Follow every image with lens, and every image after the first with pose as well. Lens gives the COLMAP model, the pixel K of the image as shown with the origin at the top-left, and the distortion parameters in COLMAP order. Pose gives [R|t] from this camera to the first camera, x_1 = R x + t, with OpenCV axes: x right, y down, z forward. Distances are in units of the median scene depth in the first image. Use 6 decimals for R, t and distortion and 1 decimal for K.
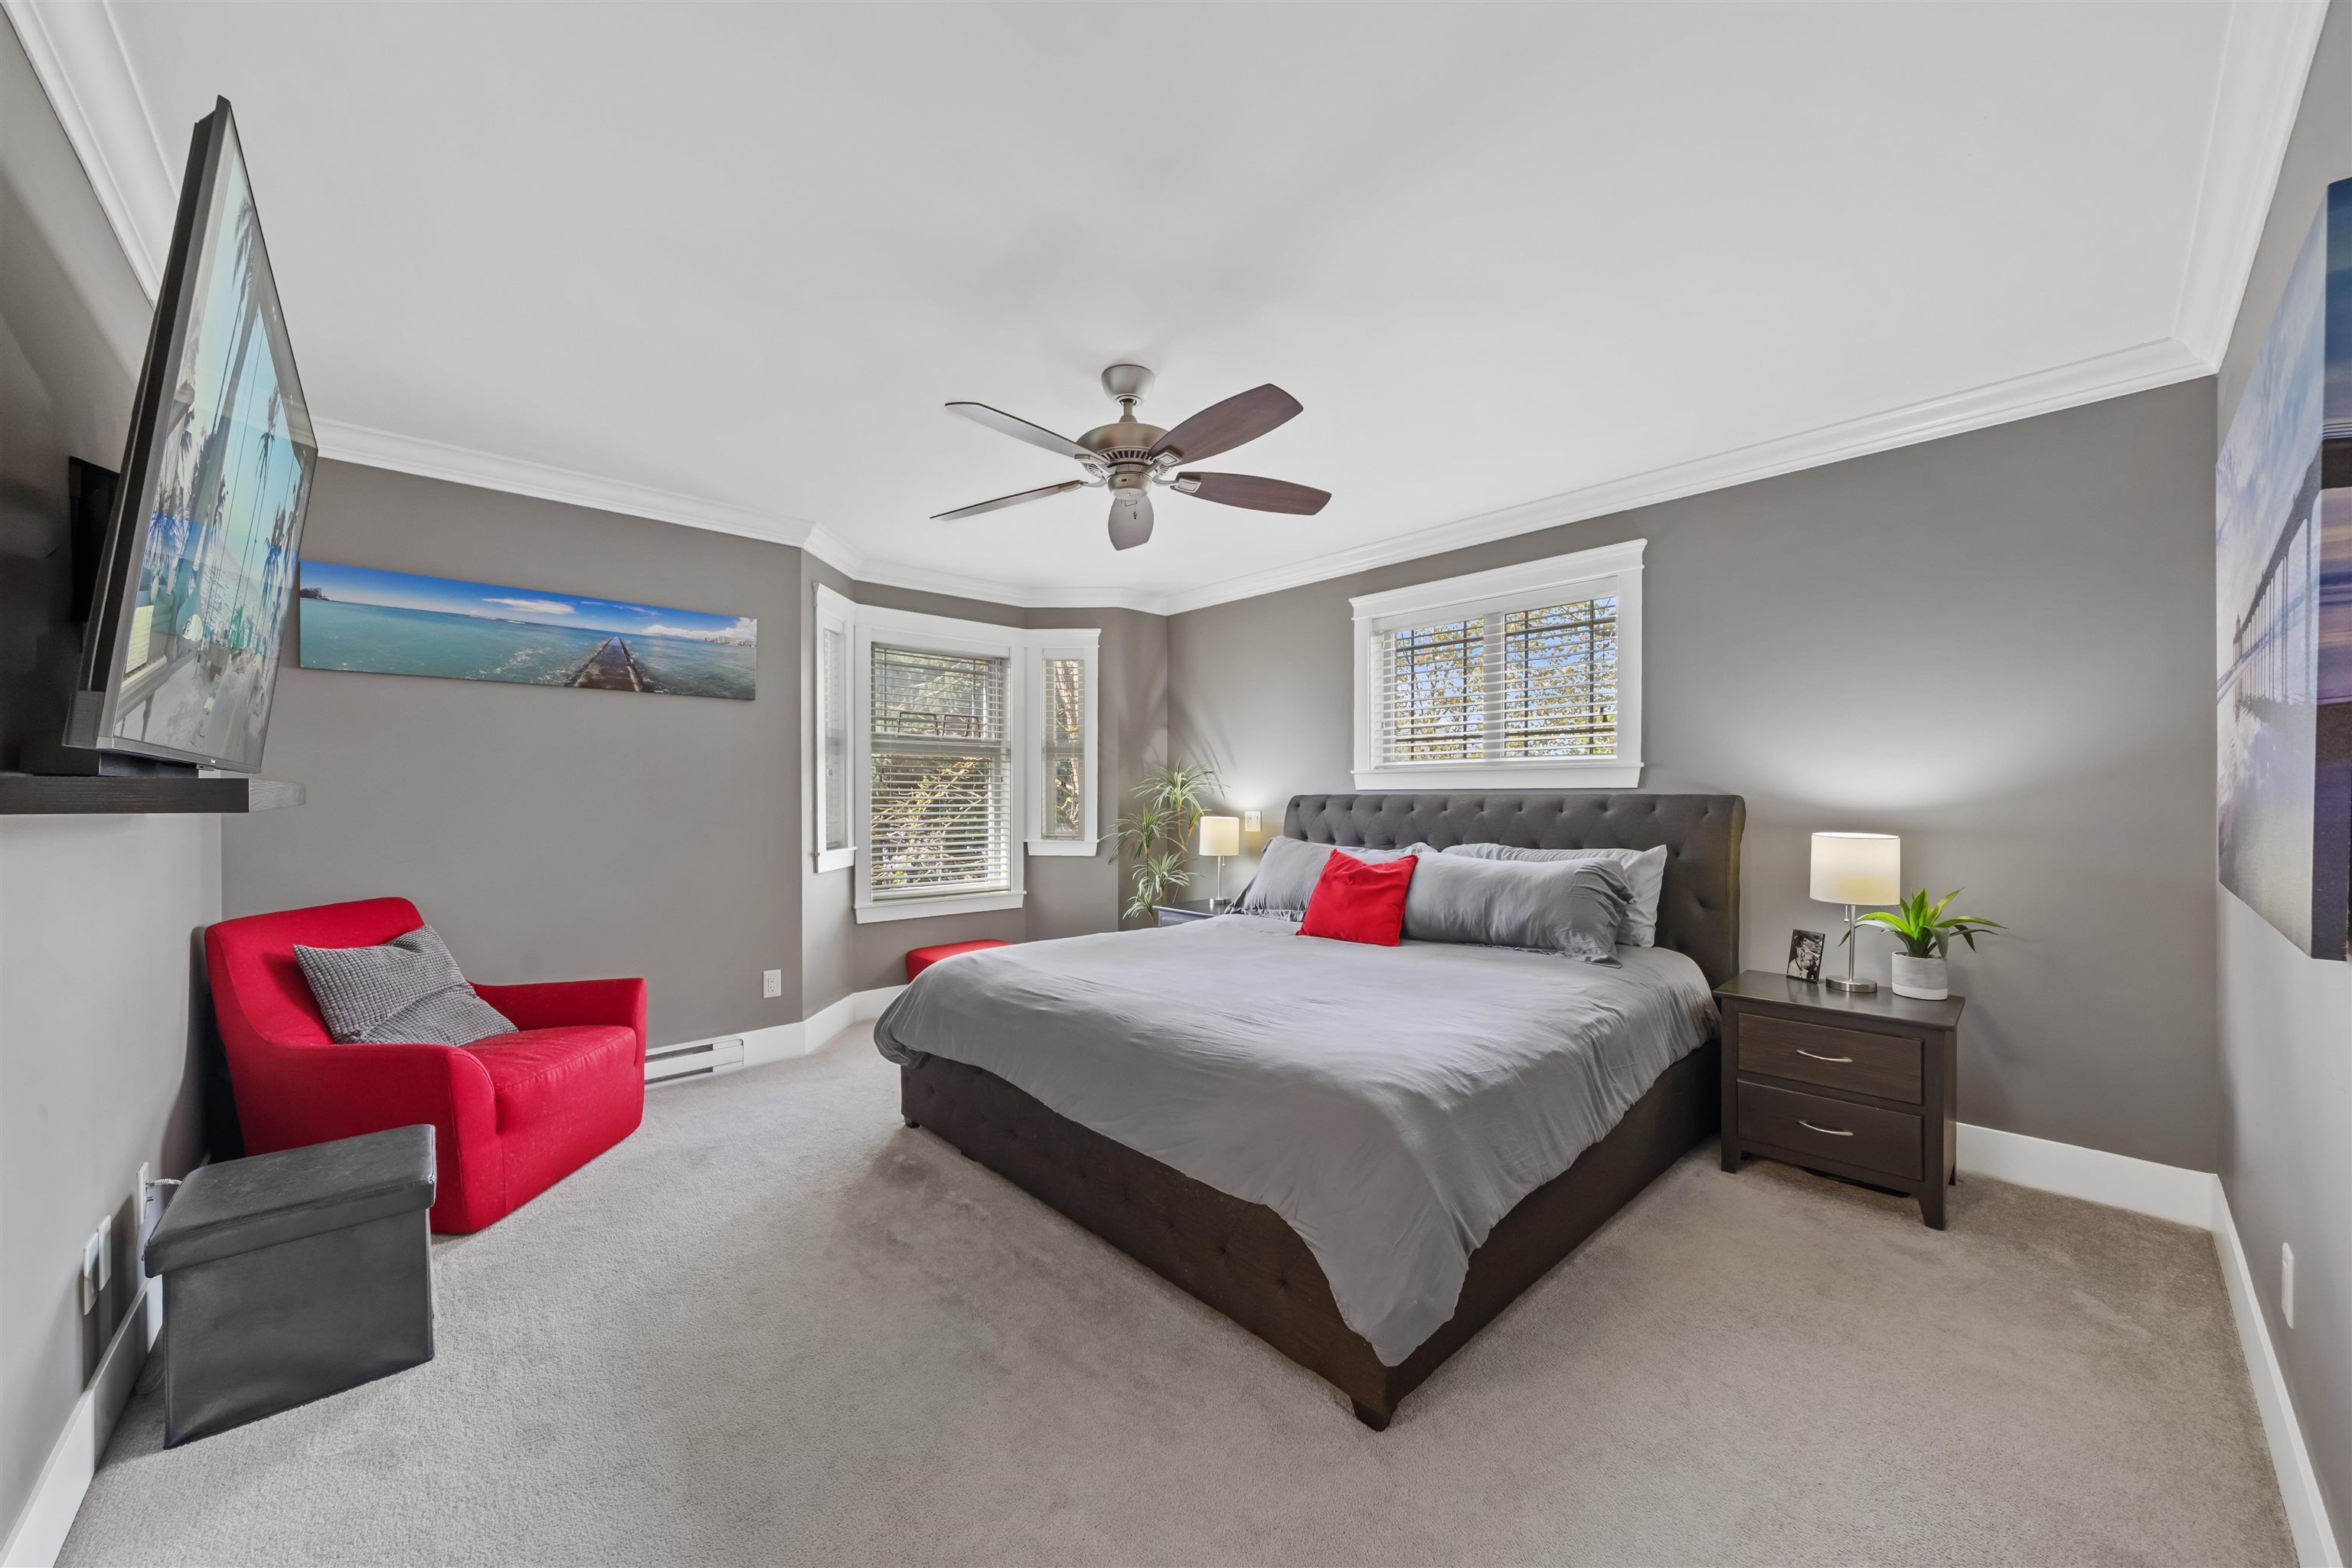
lens RADIAL K [[808.9, 0, 1167.7], [0, 808.9, 798.0], [0, 0, 1]] dist [-0.004353, 0.000552]
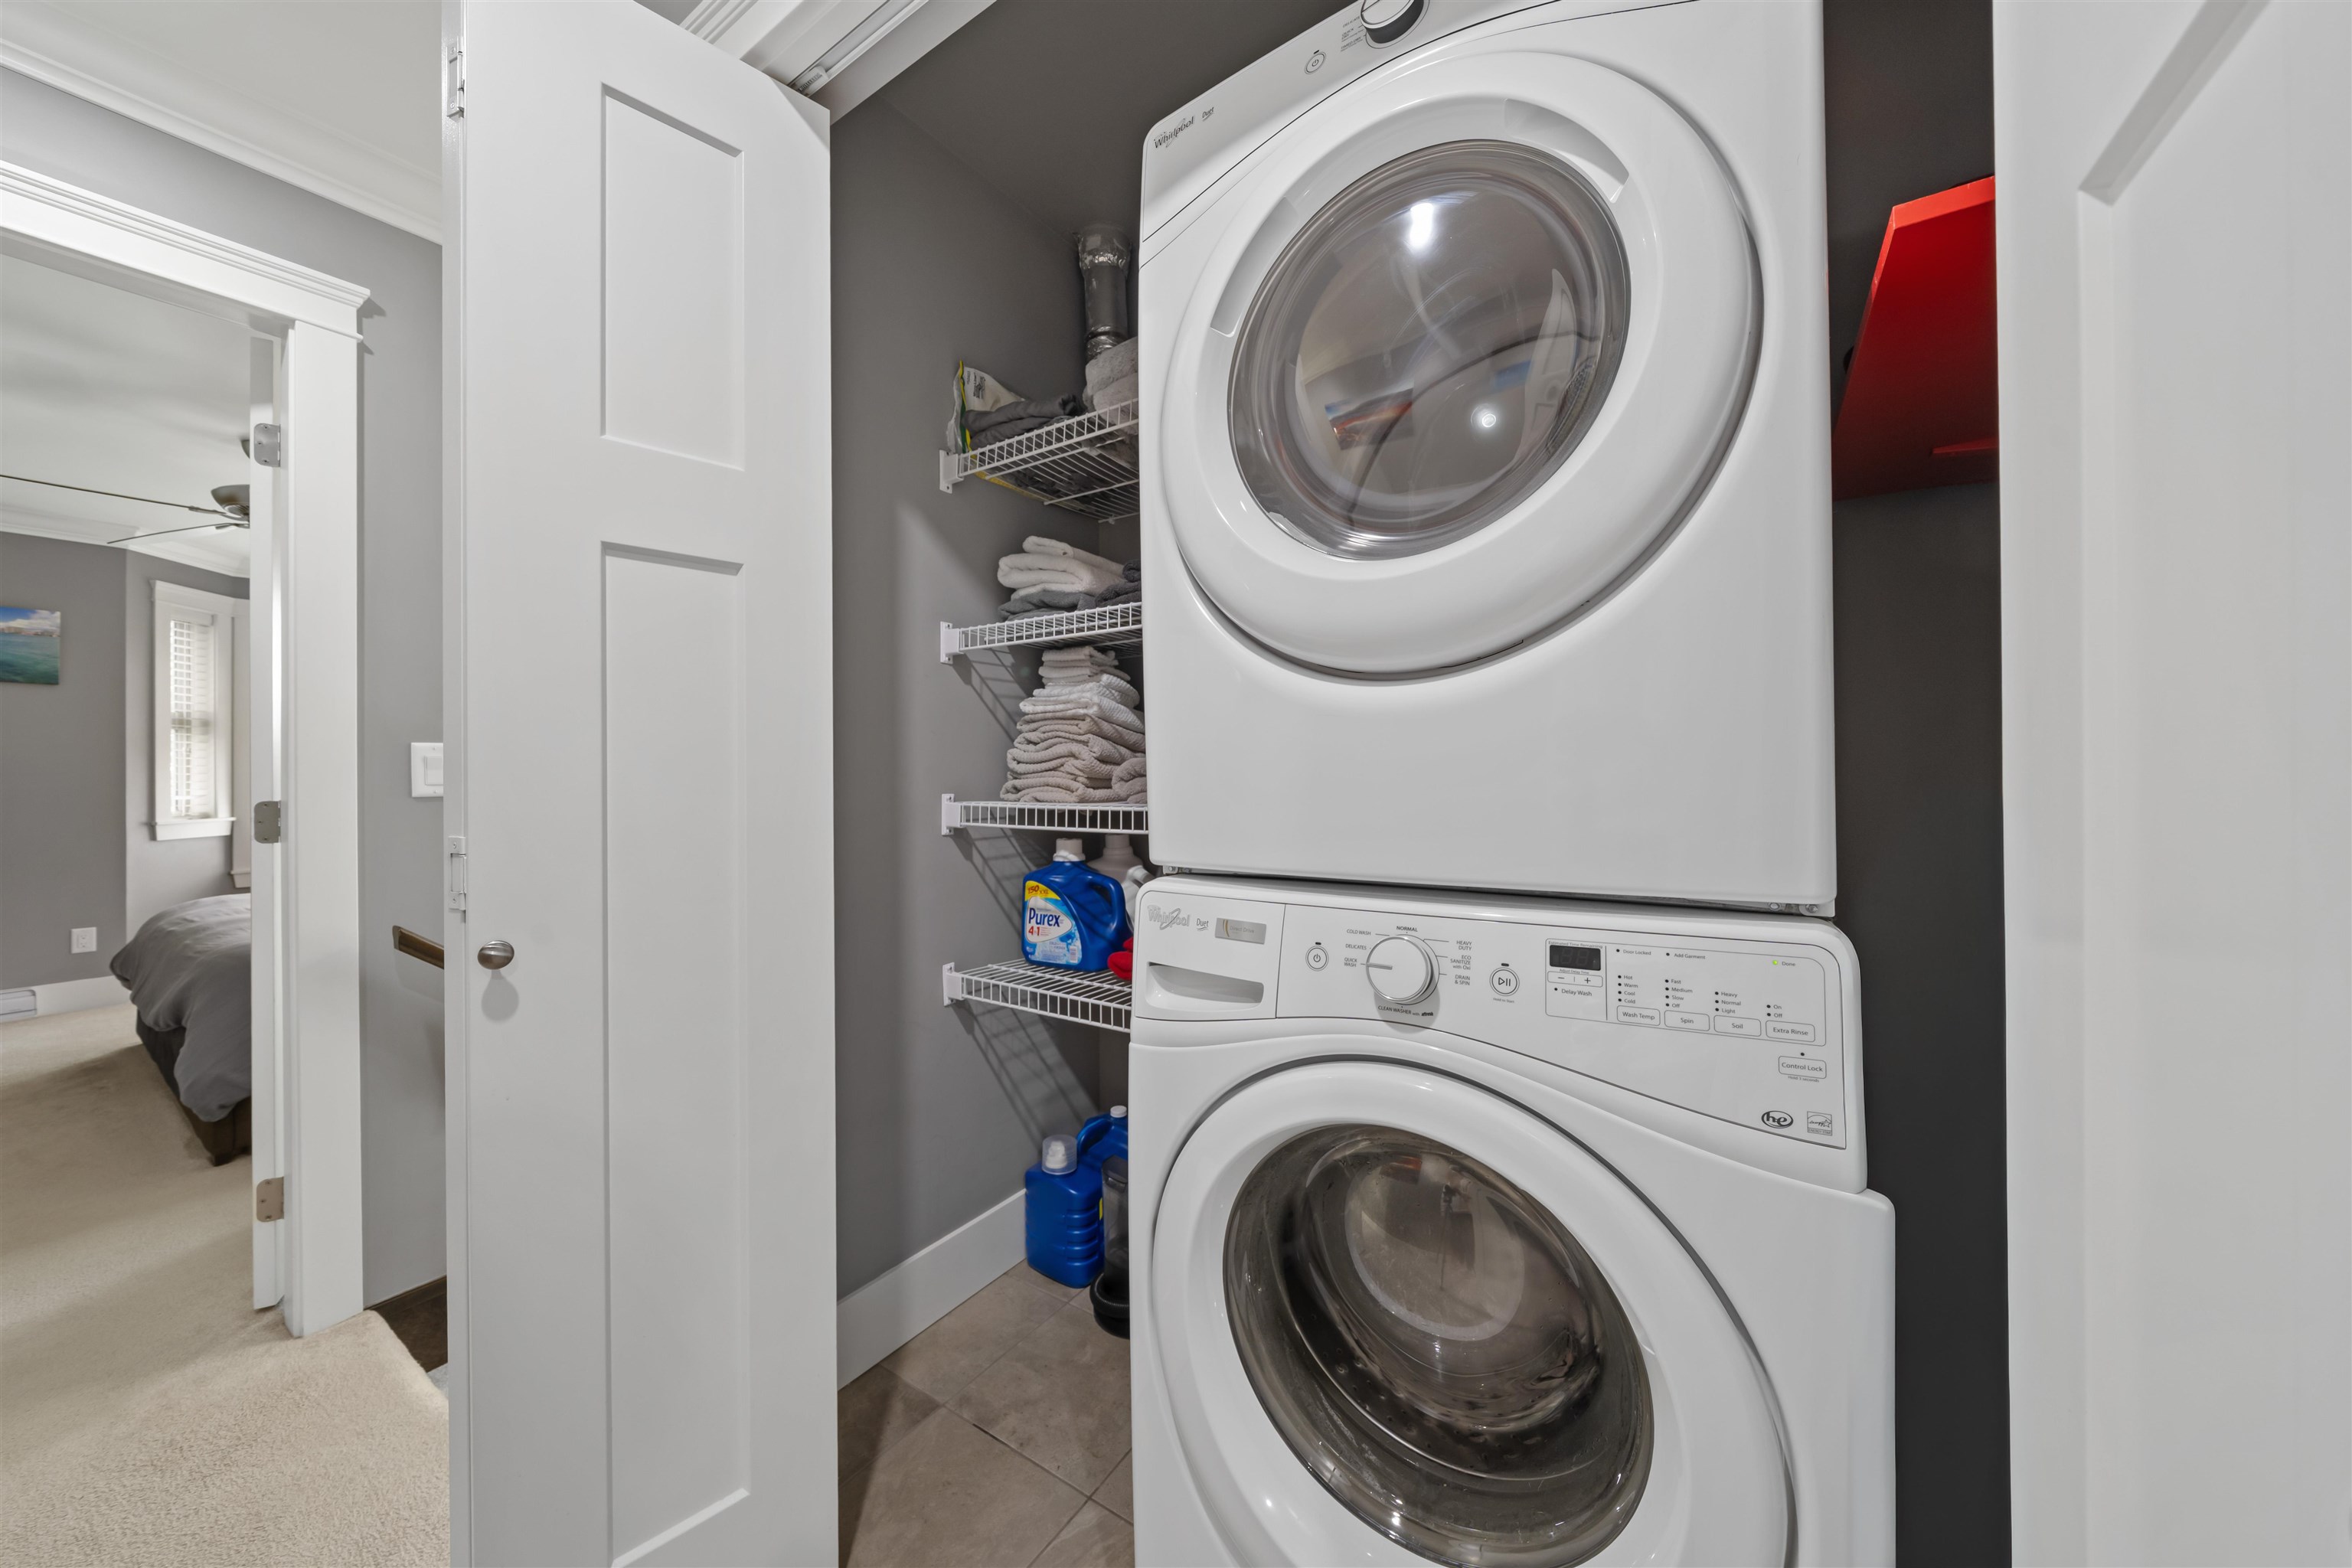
lens RADIAL K [[808.9, 0, 1157.9], [0, 808.9, 774.4], [0, 0, 1]] dist [-0.004353, 0.000552]
pose [[0.975801, 0.001665, 0.218655, 0.787207], [-0.000968, 0.999994, -0.003297, 0.005117], [-0.218659, 0.003005, 0.975797, -0.445504]]
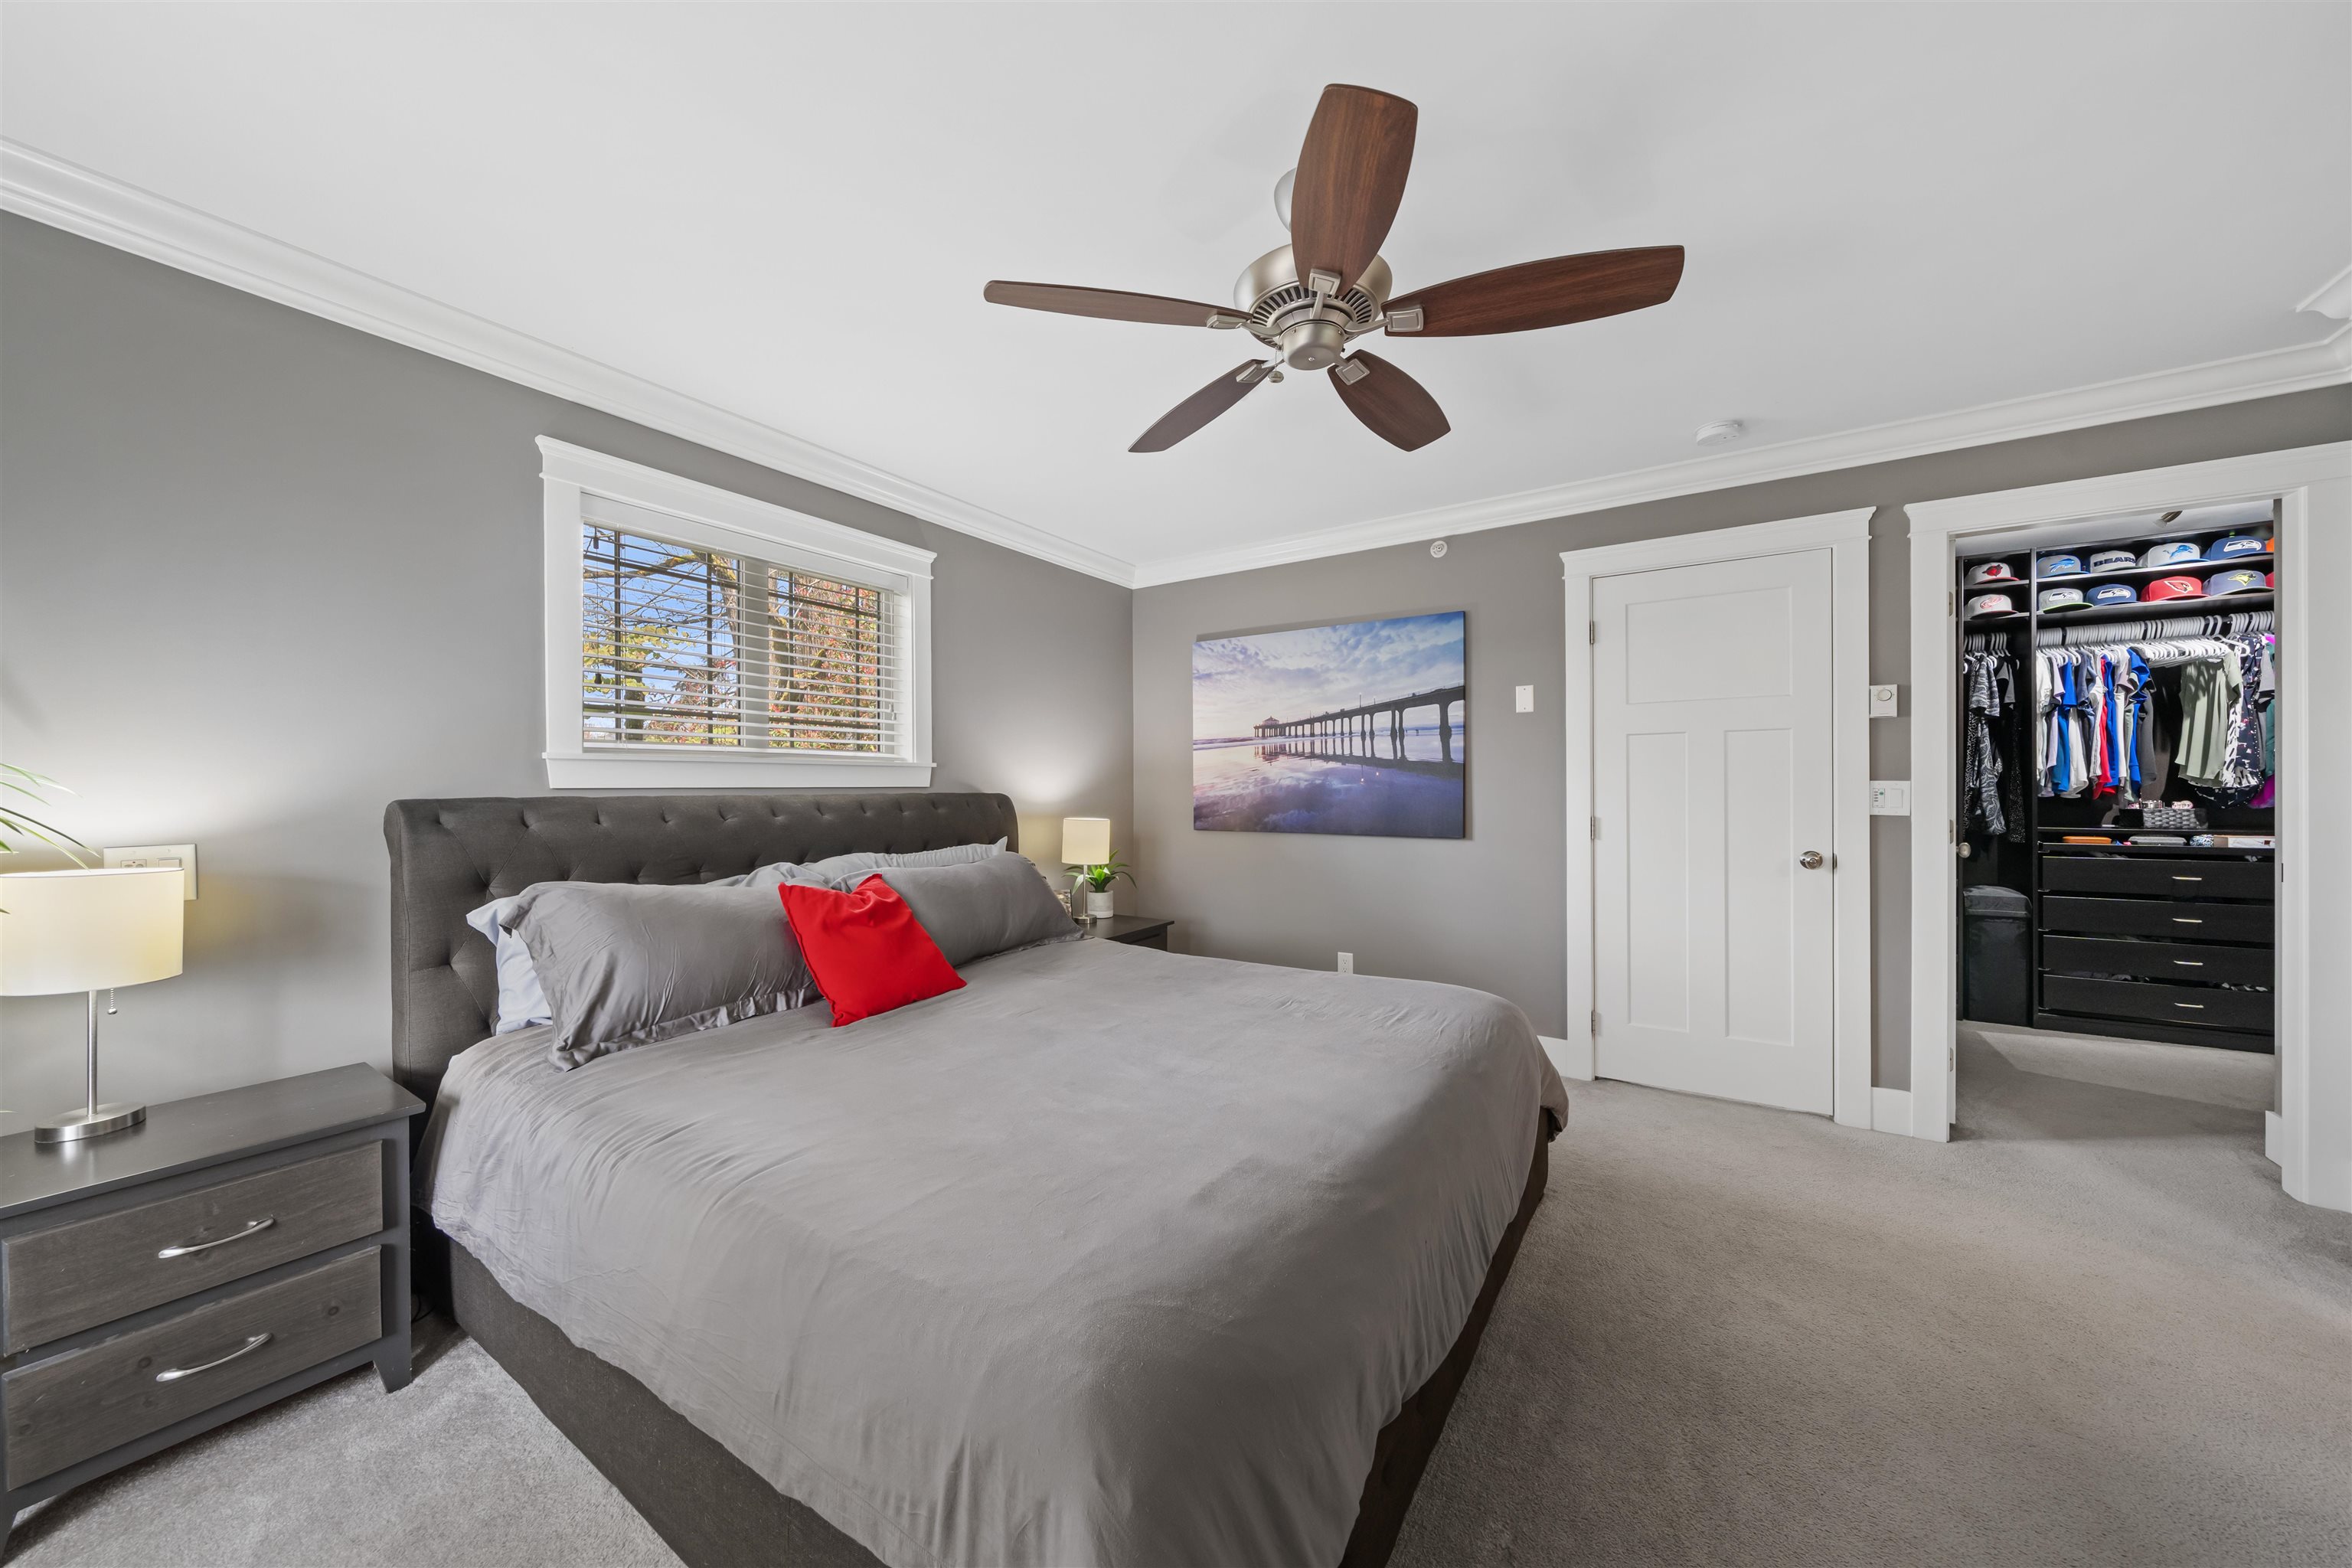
lens RADIAL K [[808.9, 0, 1156.1], [0, 808.9, 784.8], [0, 0, 1]] dist [-0.004353, 0.000552]
pose [[-0.213071, 0.008655, 0.976998, -0.505535], [0.012099, 0.999907, -0.006219, -0.005538], [-0.976962, 0.010495, -0.213156, 0.931565]]
